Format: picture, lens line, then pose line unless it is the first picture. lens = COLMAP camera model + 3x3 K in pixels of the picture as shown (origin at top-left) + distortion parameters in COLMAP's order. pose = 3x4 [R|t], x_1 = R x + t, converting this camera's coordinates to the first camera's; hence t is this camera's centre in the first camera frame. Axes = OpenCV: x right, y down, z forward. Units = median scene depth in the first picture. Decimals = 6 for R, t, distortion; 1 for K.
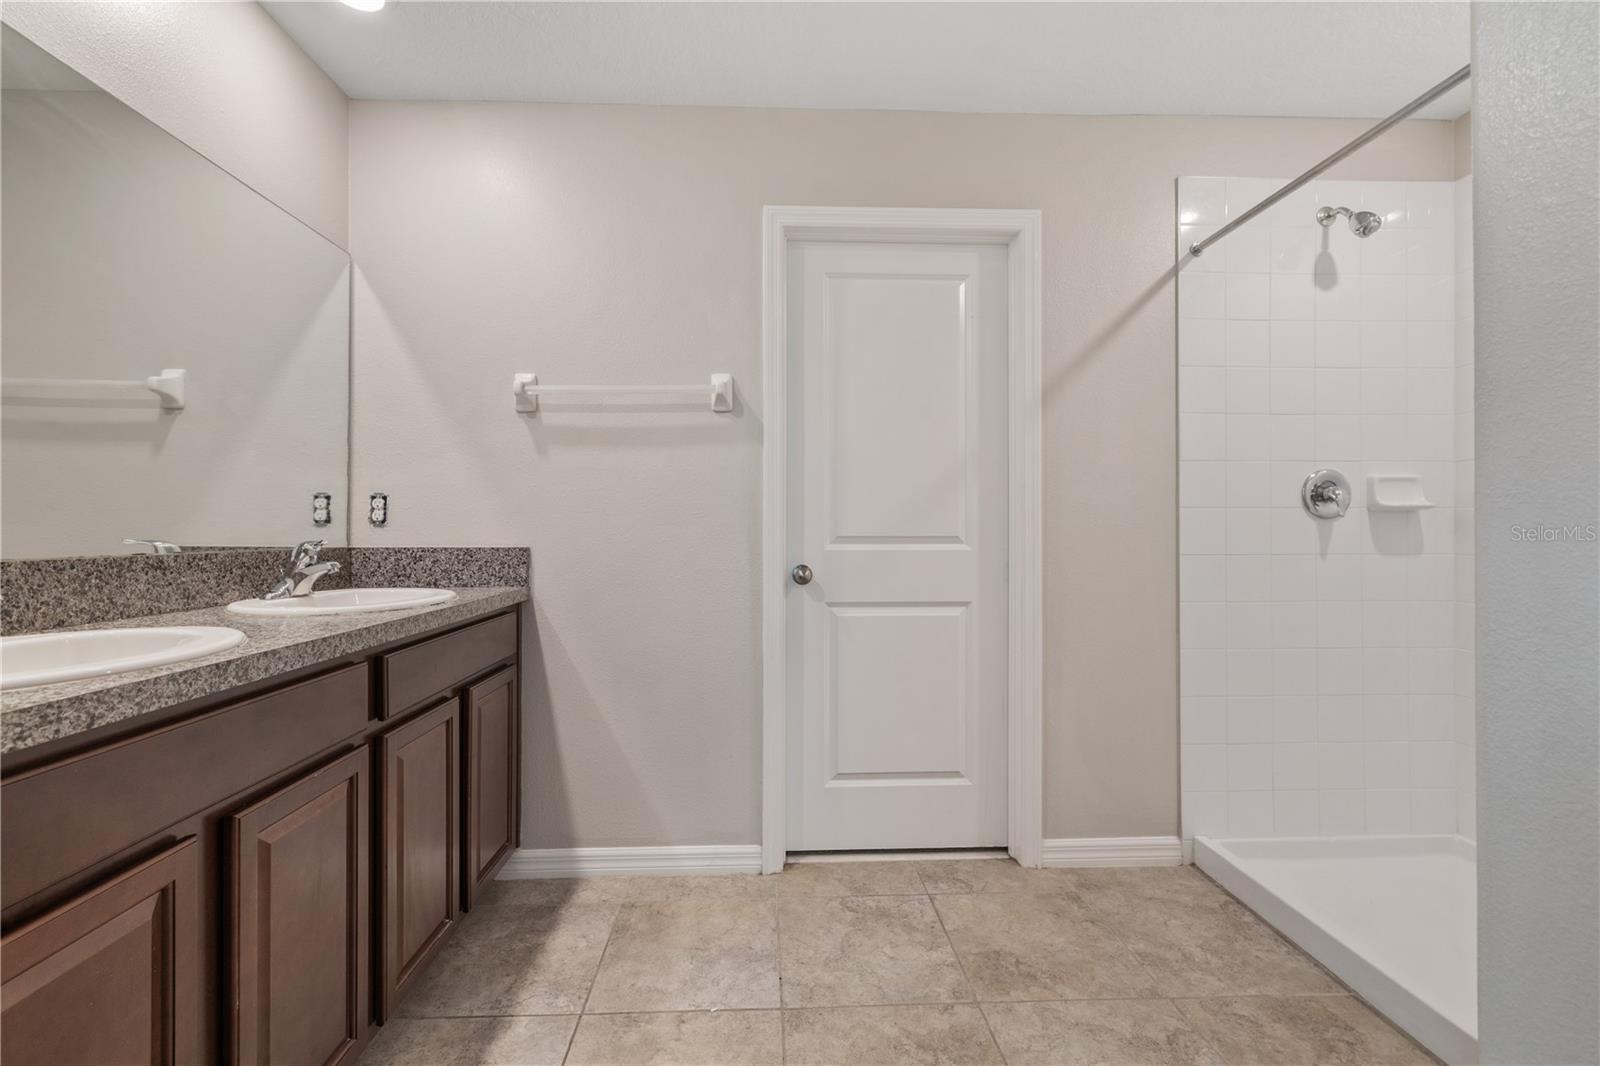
lens RADIAL K [[675.1, 0, 791.6], [0, 675.1, 524.3], [0, 0, 1]] dist [0.000106, 0.000647]
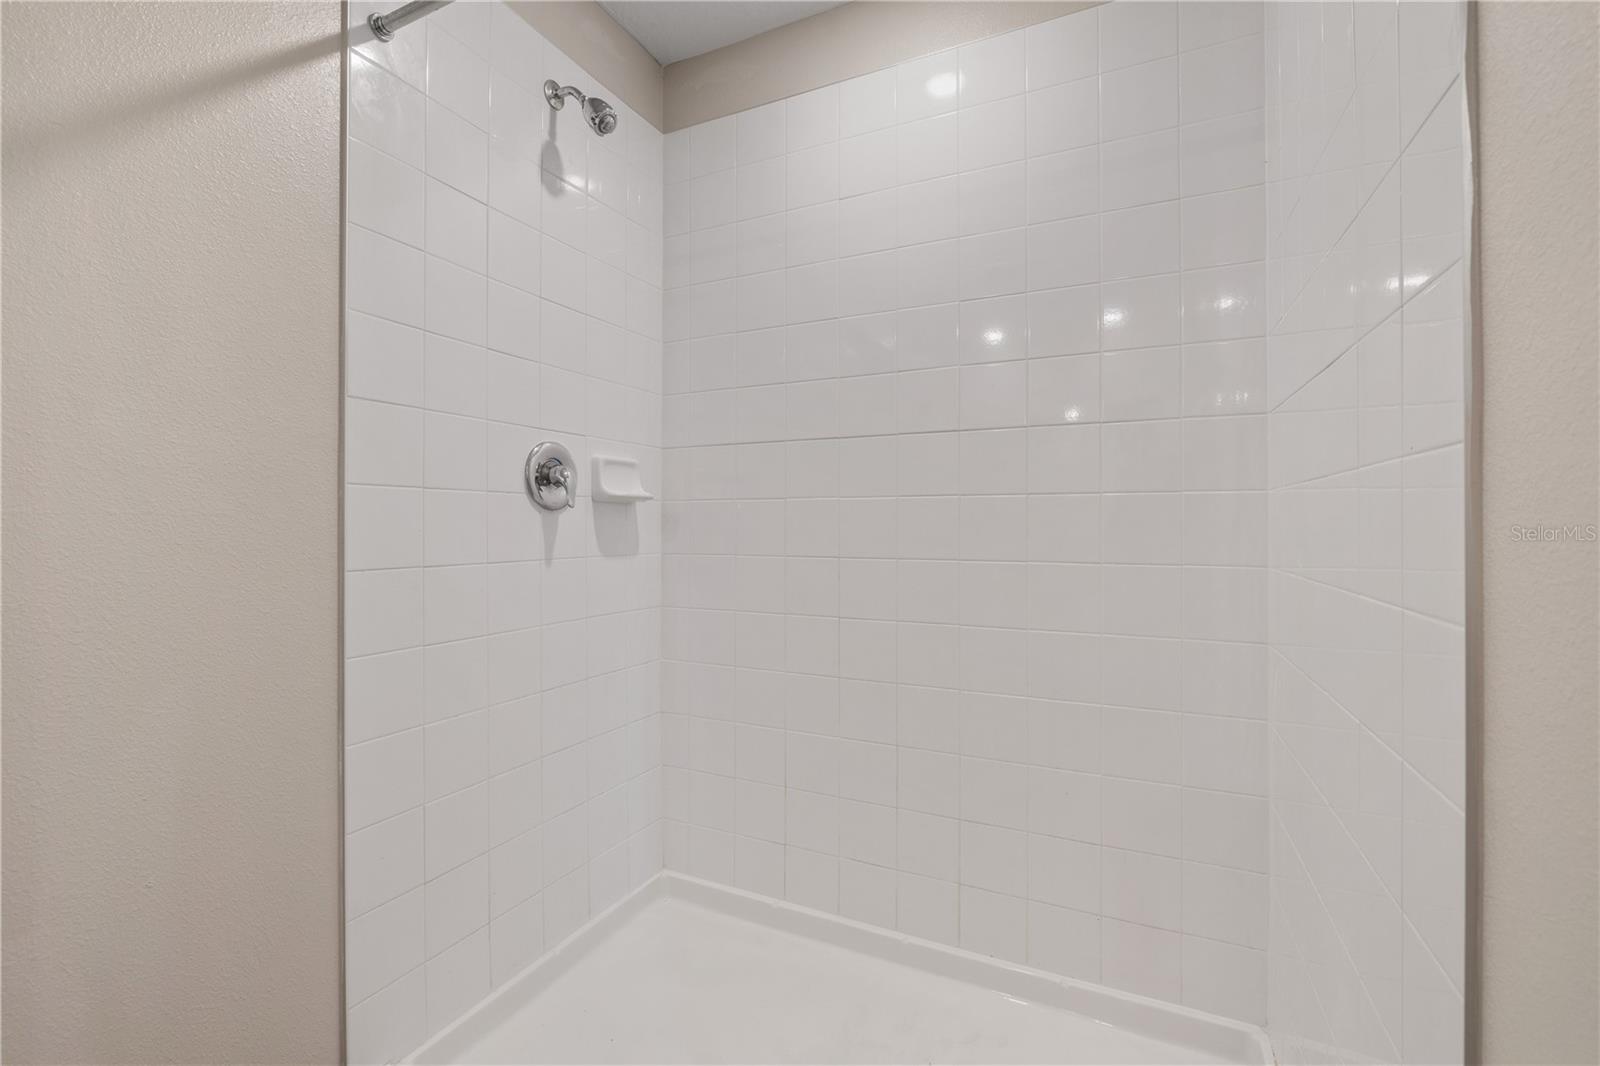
lens RADIAL K [[722.3, 0, 795.3], [0, 722.3, 520.2], [0, 0, 1]] dist [-0.003912, 0.000058]
pose [[0.472379, 0.006401, 0.881372, 0.232696], [-0.002330, 0.999979, -0.006014, 0.006985], [-0.881392, 0.000787, 0.472384, 0.404281]]
